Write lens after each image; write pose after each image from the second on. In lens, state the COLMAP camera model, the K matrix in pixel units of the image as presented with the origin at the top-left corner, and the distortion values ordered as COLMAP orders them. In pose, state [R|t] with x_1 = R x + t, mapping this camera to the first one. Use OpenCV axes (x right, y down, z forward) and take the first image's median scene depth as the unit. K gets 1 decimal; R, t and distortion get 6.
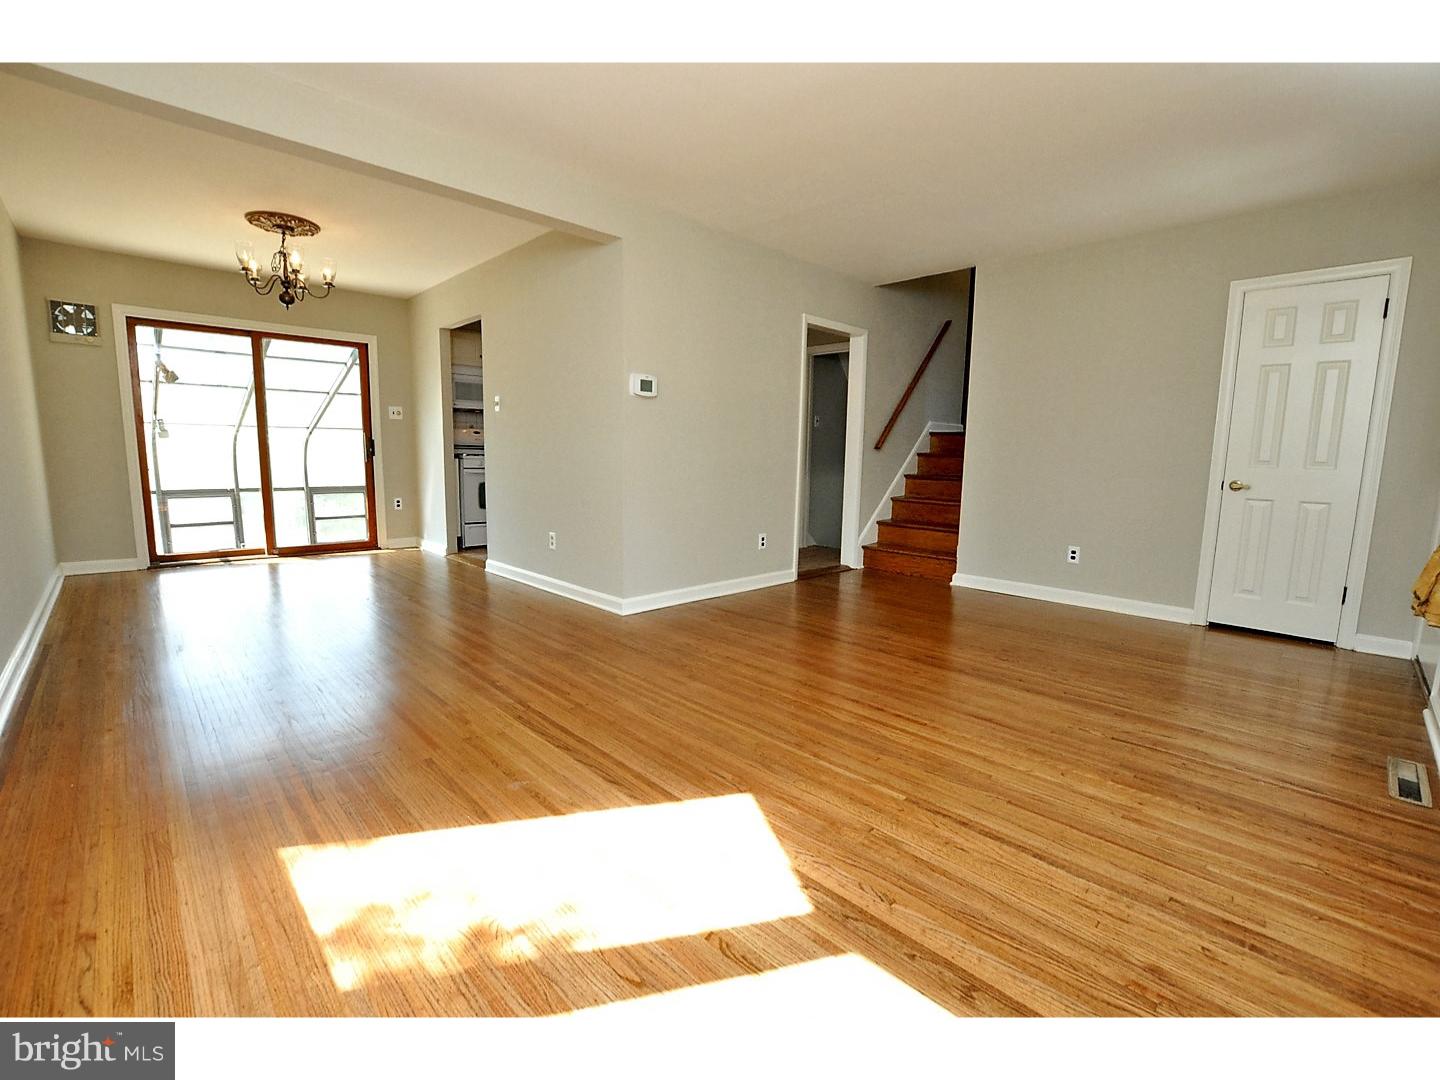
lens RADIAL K [[647.7, 0, 720.0], [0, 647.7, 540.0], [0, 0, 1]] dist [-0.001365, -0.000273]
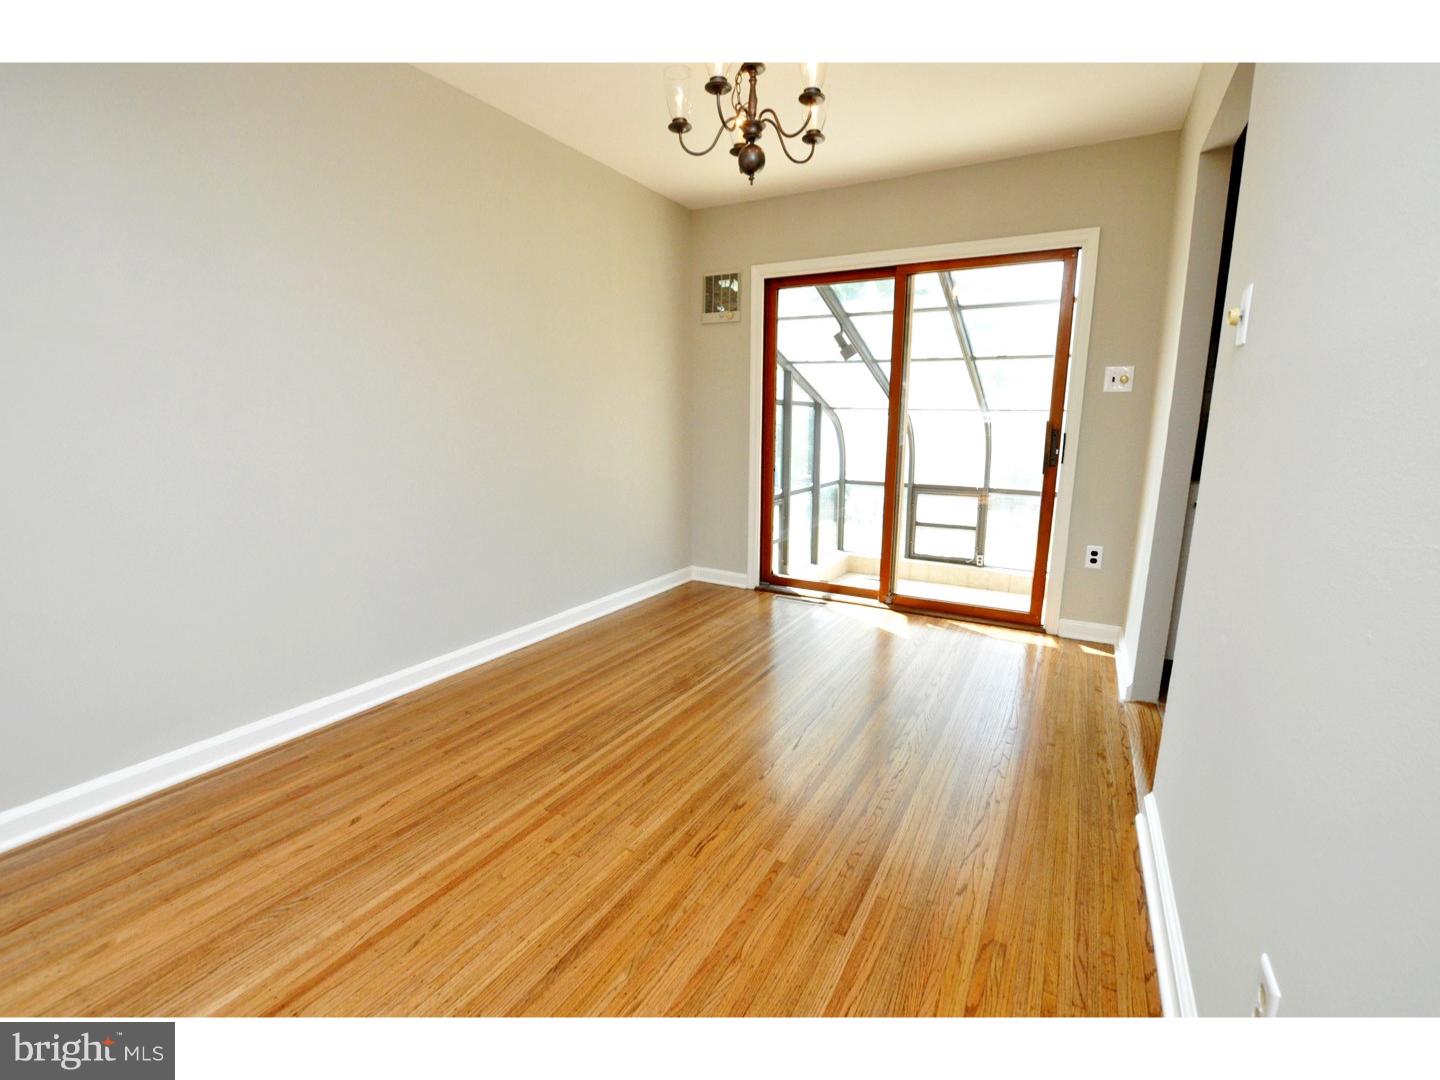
lens RADIAL K [[644.5, 0, 721.8], [0, 644.5, 532.9], [0, 0, 1]] dist [0.000391, 0.000041]
pose [[0.306331, 0.156523, -0.938968, -0.111505], [-0.133948, 0.983663, 0.120274, -0.099288], [0.942454, 0.088929, 0.322292, 0.565708]]
